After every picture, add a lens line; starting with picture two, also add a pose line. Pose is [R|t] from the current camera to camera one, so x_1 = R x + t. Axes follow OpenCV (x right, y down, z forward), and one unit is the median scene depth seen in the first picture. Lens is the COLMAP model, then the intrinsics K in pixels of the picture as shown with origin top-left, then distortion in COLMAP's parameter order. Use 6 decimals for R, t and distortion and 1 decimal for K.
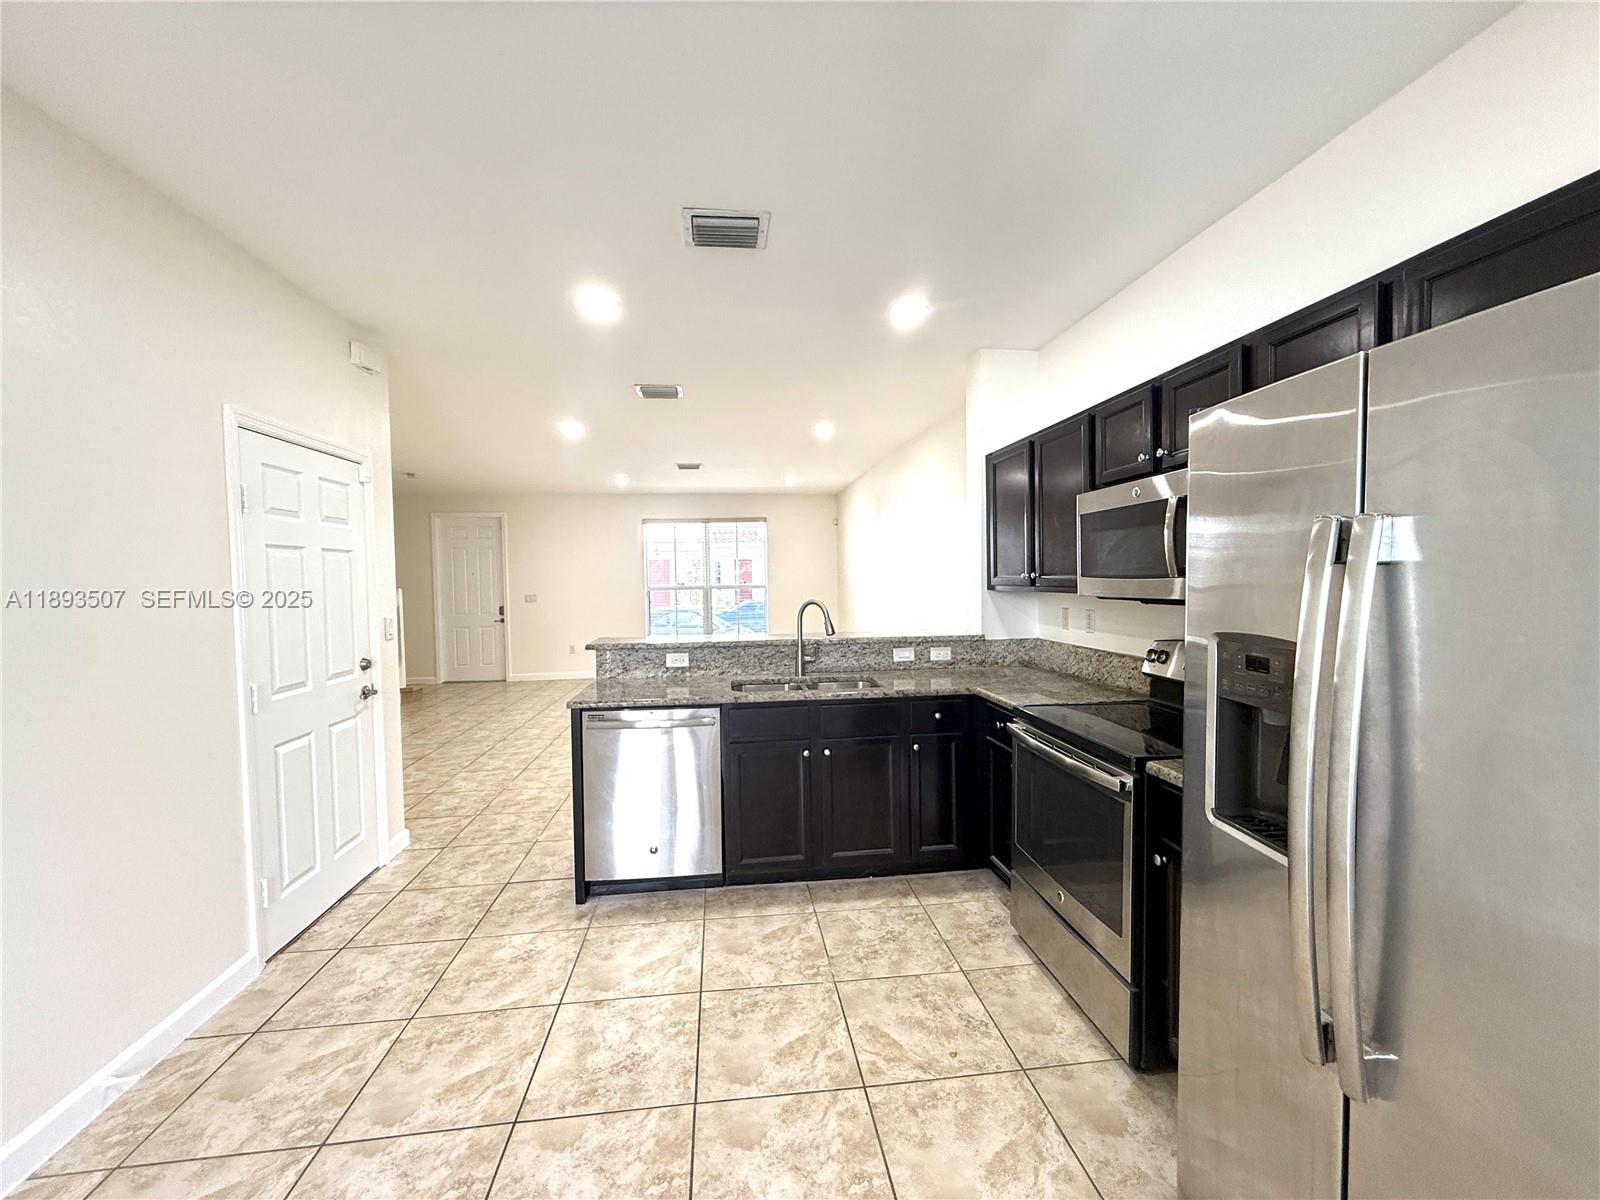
lens RADIAL K [[635.9, 0, 802.3], [0, 635.9, 595.9], [0, 0, 1]] dist [0.003871, -0.000119]
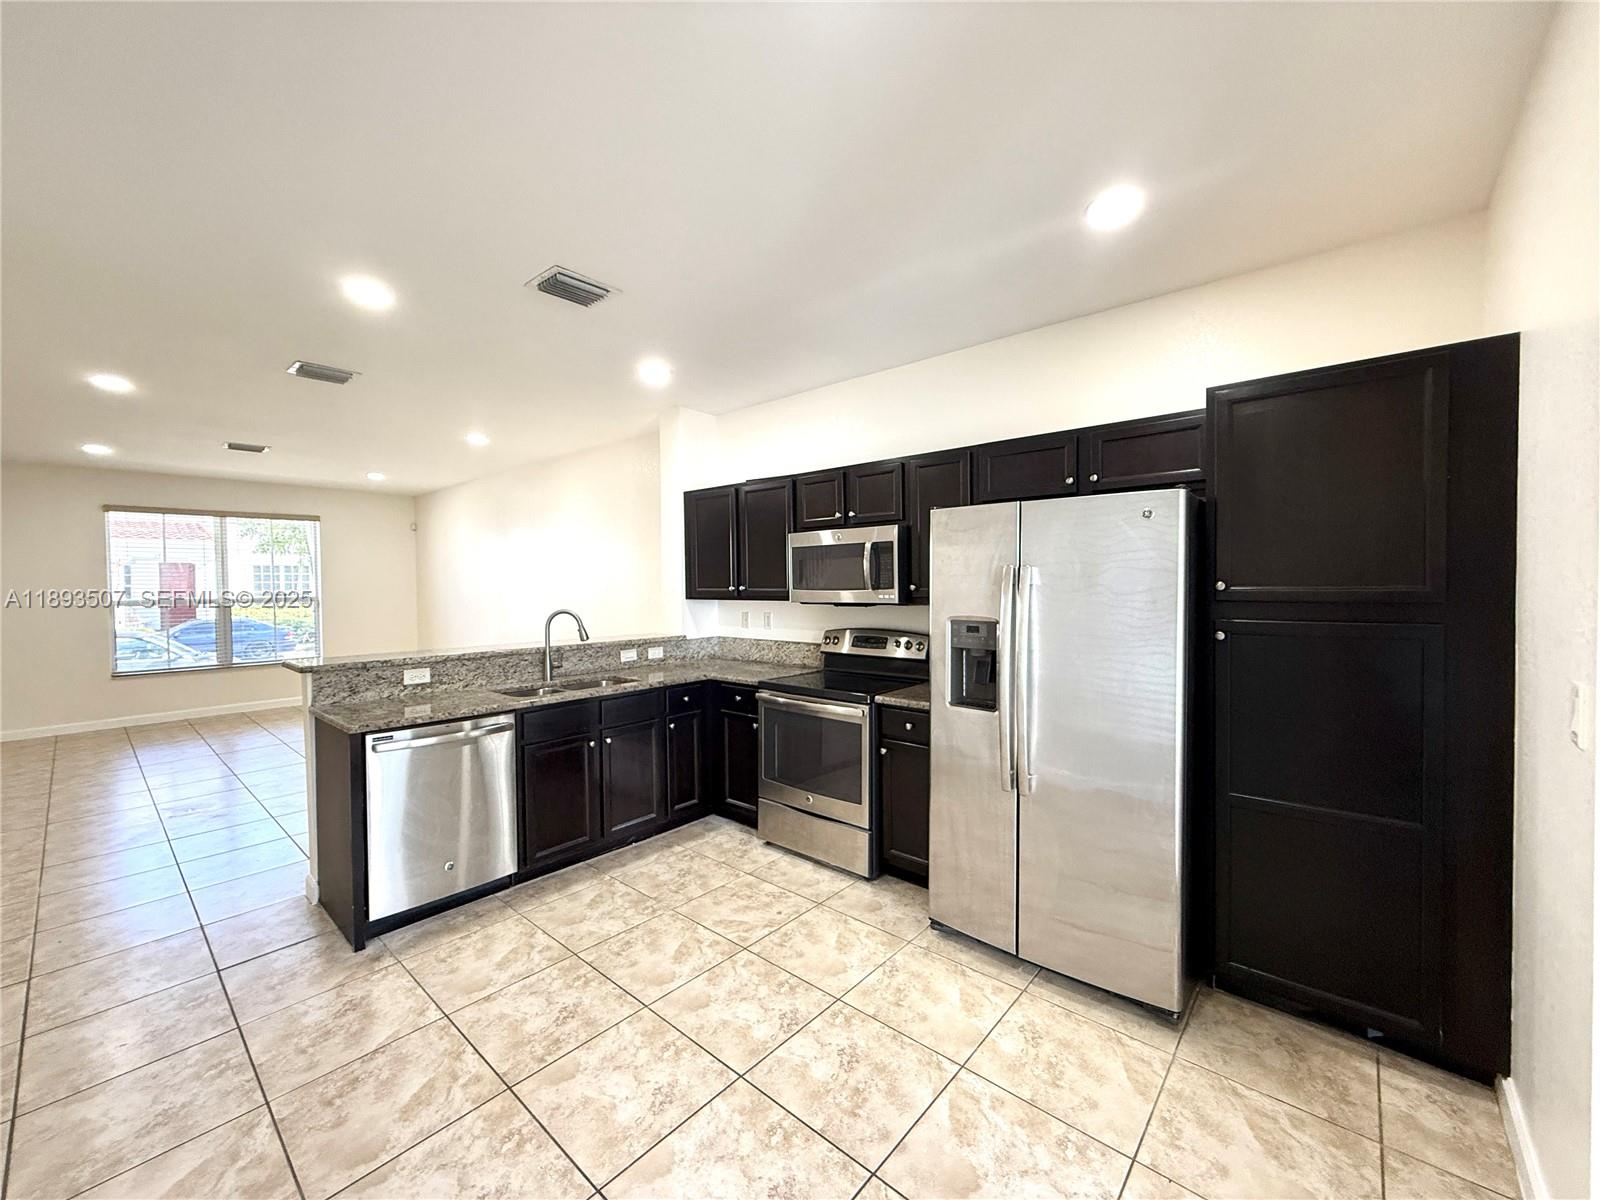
lens RADIAL K [[635.9, 0, 795.7], [0, 635.9, 593.6], [0, 0, 1]] dist [0.003871, -0.000119]
pose [[0.745859, -0.002269, 0.666100, -0.498791], [0.017109, 0.999730, -0.015752, 0.003361], [-0.665884, 0.023146, 0.745696, -0.098049]]
